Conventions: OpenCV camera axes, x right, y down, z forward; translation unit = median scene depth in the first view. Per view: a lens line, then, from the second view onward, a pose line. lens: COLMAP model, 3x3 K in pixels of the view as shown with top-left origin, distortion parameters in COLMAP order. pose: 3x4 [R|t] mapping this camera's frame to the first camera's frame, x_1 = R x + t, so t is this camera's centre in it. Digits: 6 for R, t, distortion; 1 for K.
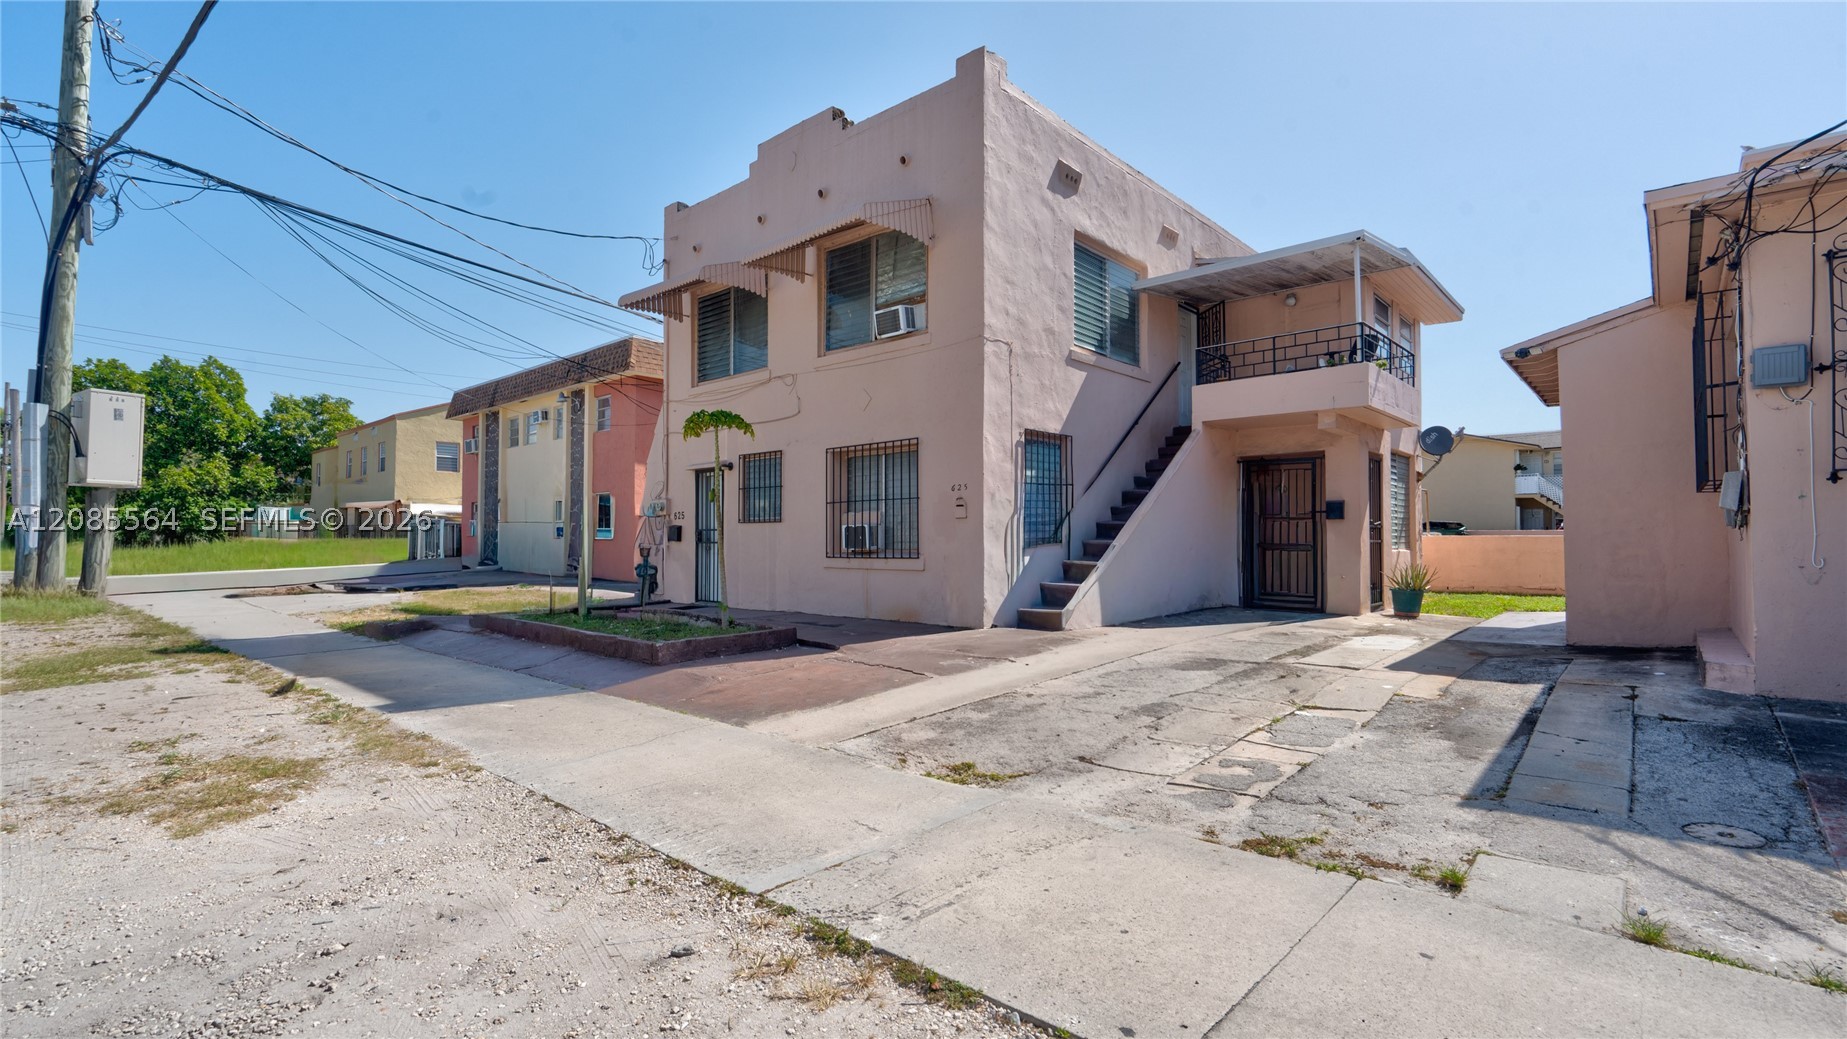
lens RADIAL K [[833.0, 0, 933.4], [0, 833.0, 516.7], [0, 0, 1]] dist [-0.009222, 0.001934]
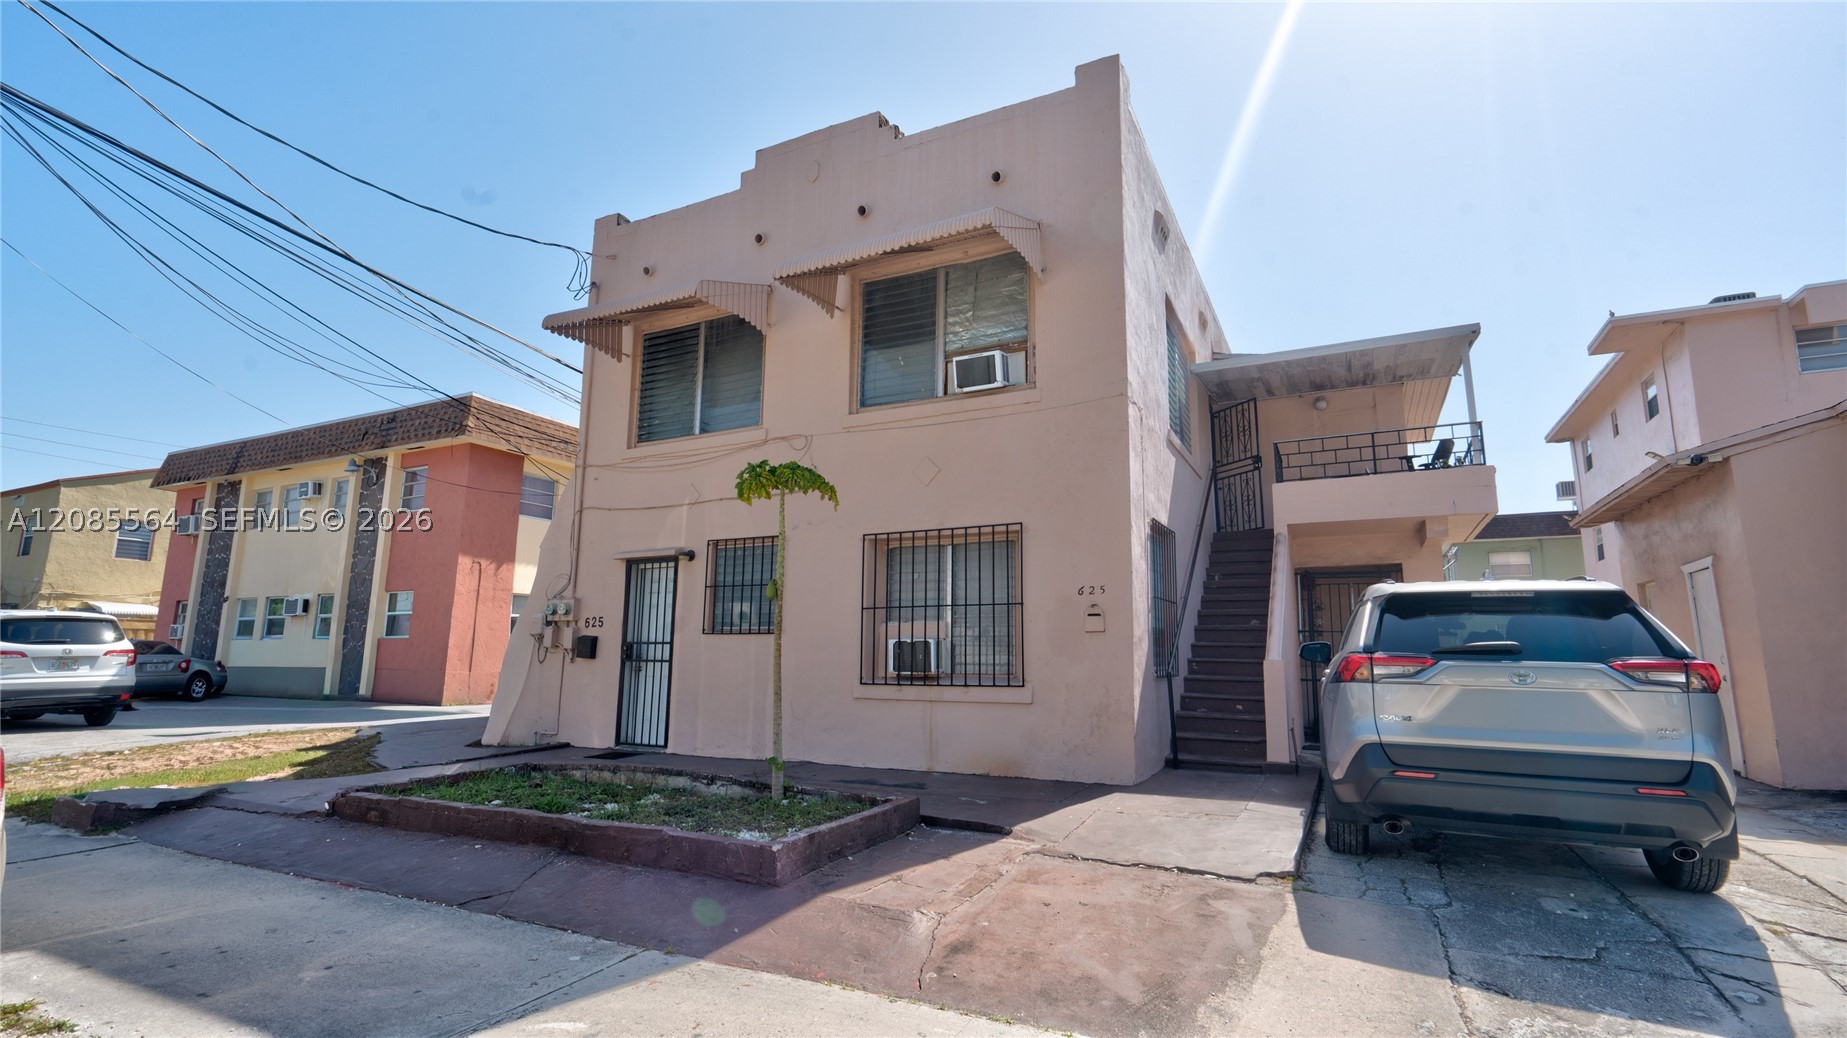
lens RADIAL K [[833.0, 0, 934.4], [0, 833.0, 519.0], [0, 0, 1]] dist [-0.009222, 0.001934]
pose [[0.964113, 0.052031, 0.260345, -0.262845], [-0.015962, 0.990194, -0.138781, 0.006472], [-0.265013, 0.129645, 0.955490, 0.275869]]
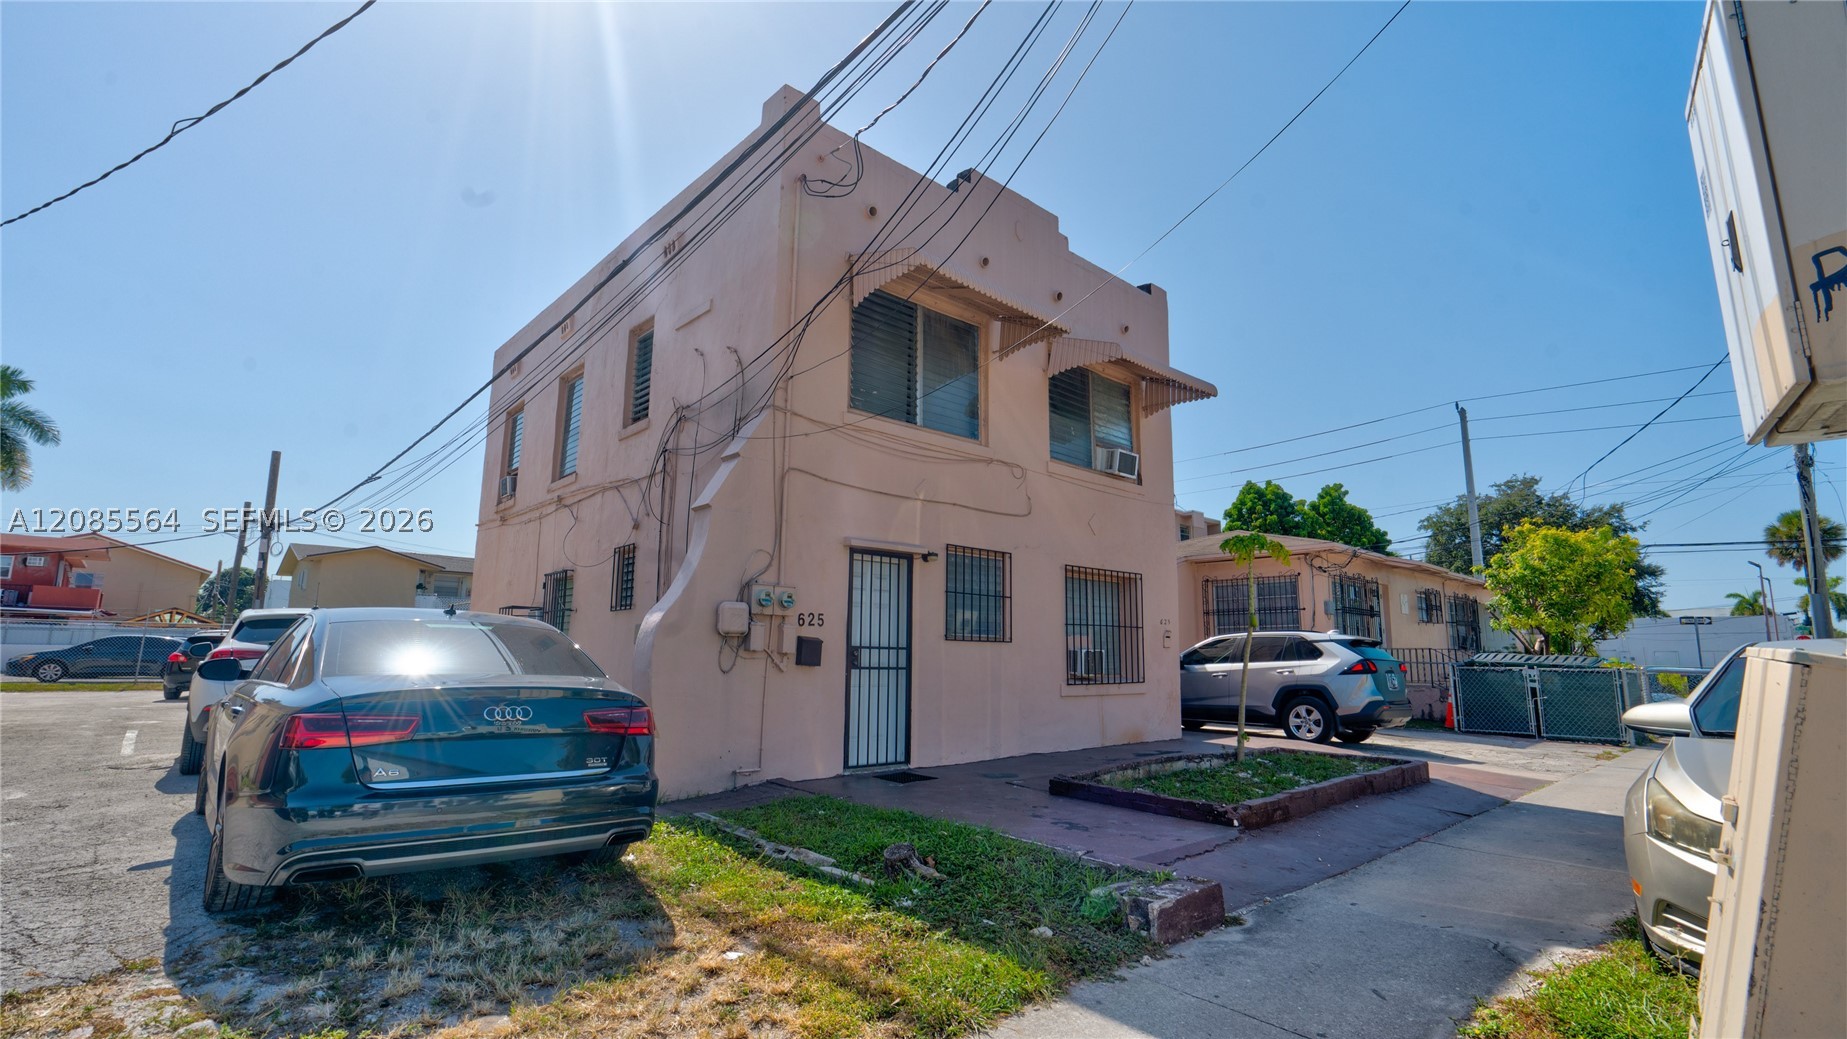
lens RADIAL K [[833.0, 0, 927.5], [0, 833.0, 518.0], [0, 0, 1]] dist [-0.009222, 0.001934]
pose [[0.095706, 0.169726, 0.980833, -1.060887], [-0.036792, 0.985286, -0.166906, 0.027103], [-0.994729, -0.020113, 0.100542, 1.067444]]
